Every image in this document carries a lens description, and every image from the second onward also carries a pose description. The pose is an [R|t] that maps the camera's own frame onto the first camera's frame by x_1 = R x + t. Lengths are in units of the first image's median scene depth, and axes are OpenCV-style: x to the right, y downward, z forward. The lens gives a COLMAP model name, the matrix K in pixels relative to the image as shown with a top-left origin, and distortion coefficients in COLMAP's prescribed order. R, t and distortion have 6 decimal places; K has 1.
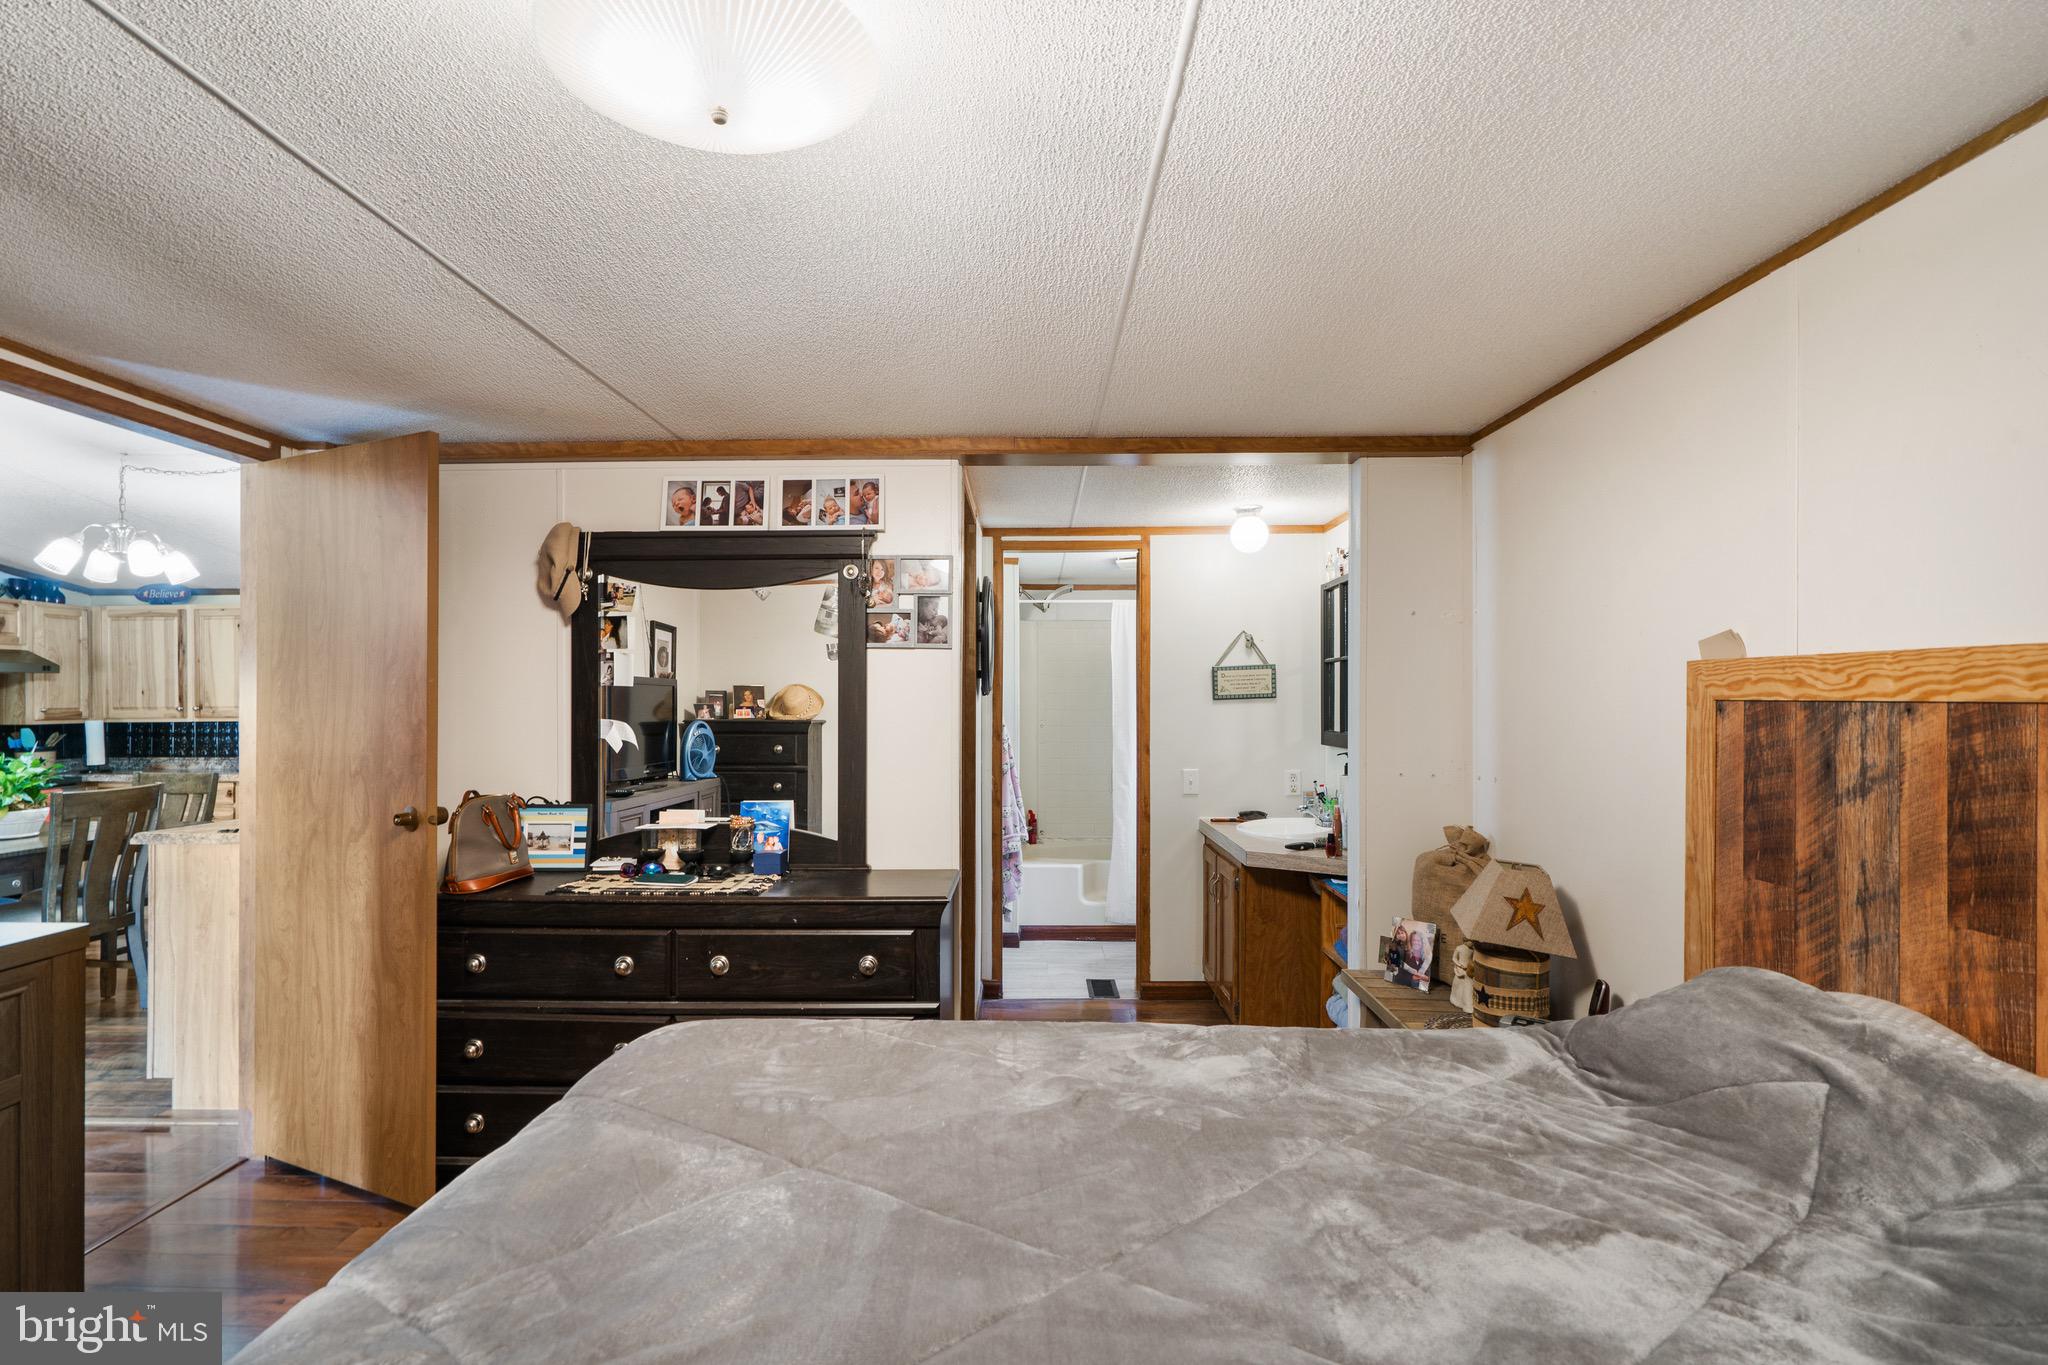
lens RADIAL K [[951.7, 0, 1003.1], [0, 951.7, 702.7], [0, 0, 1]] dist [0.001141, 0.001576]
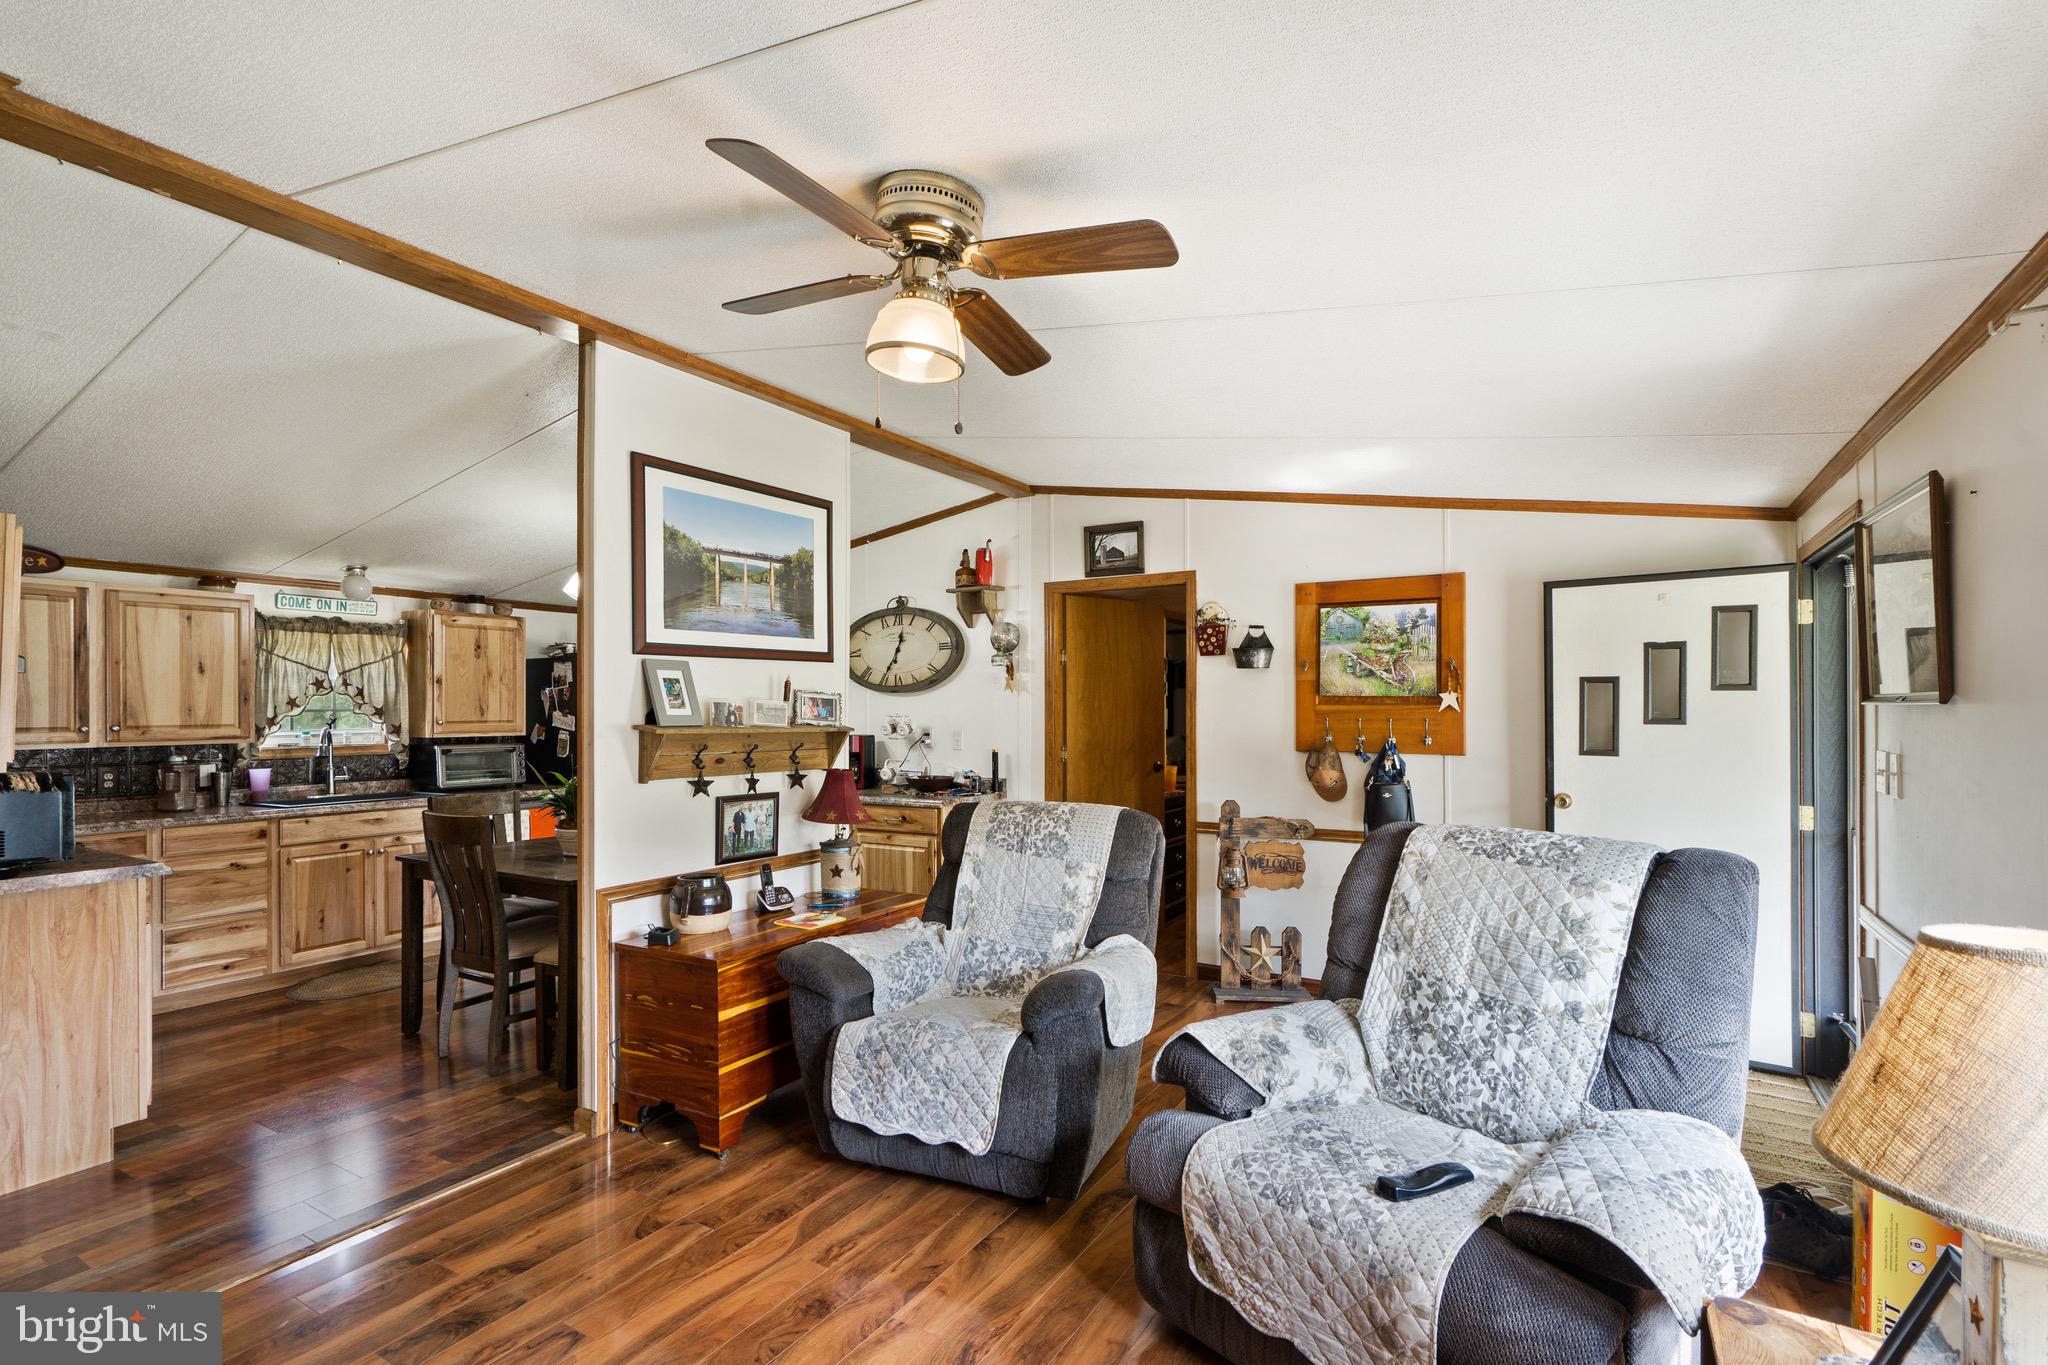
lens RADIAL K [[951.7, 0, 1003.1], [0, 951.7, 702.7], [0, 0, 1]] dist [0.001141, 0.001576]
pose [[0.493941, 0.008972, 0.869449, -1.143540], [0.002314, 0.999930, -0.011633, -0.003647], [-0.869492, 0.007758, 0.493886, 0.069553]]
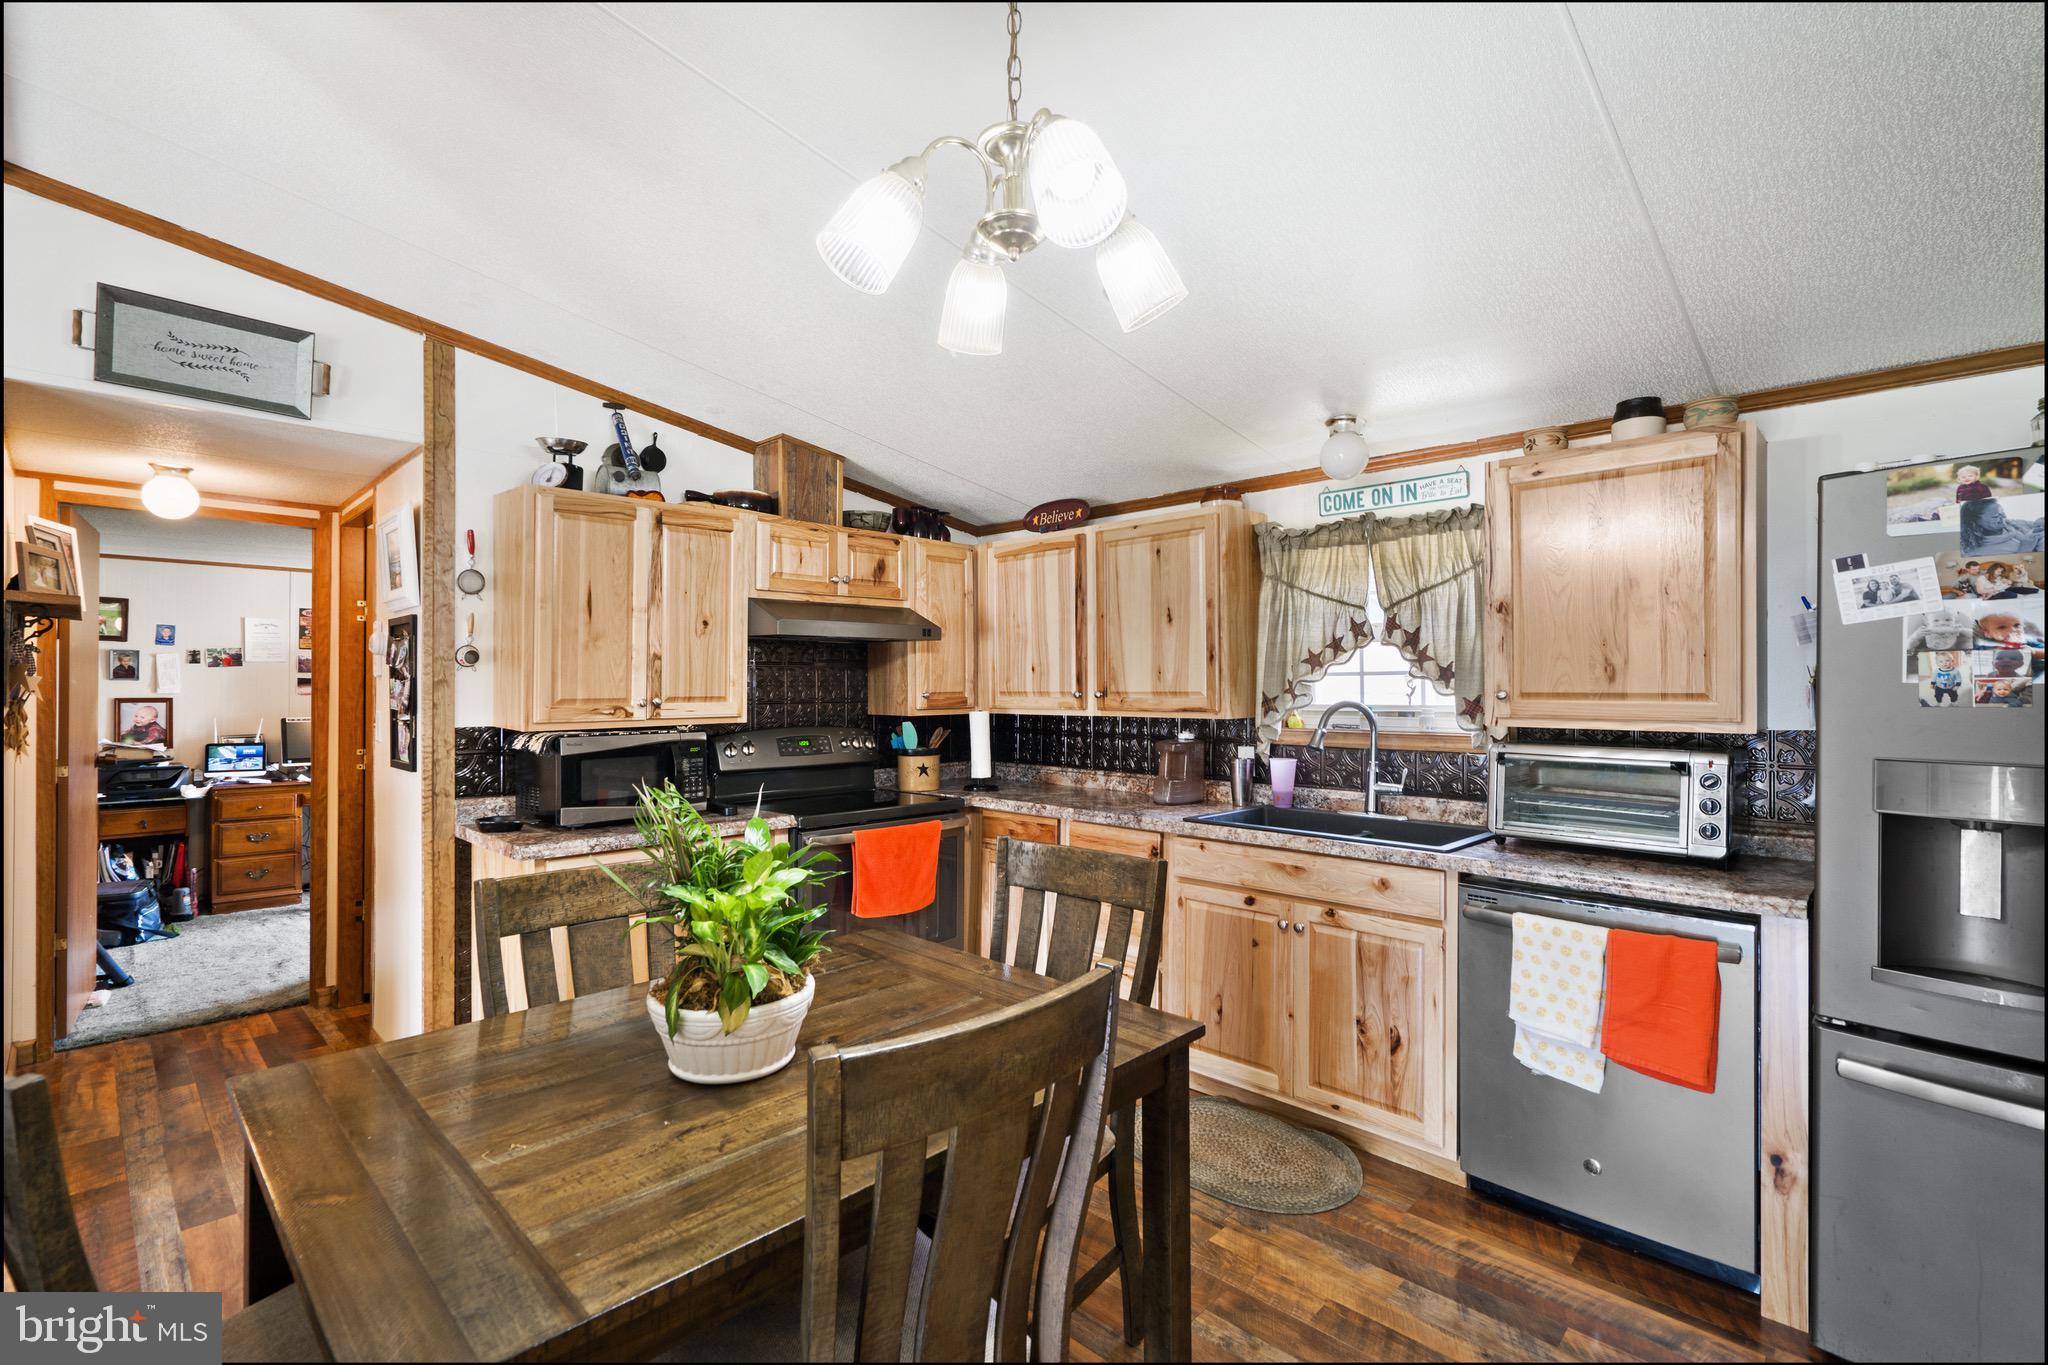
lens RADIAL K [[917.3, 0, 1013.8], [0, 917.3, 683.0], [0, 0, 1]] dist [-0.001869, 0.000661]
pose [[0.739657, 0.002392, -0.672980, -0.496398], [-0.002156, 0.999997, 0.001184, -0.002106], [0.672981, 0.000575, 0.739660, 0.534705]]
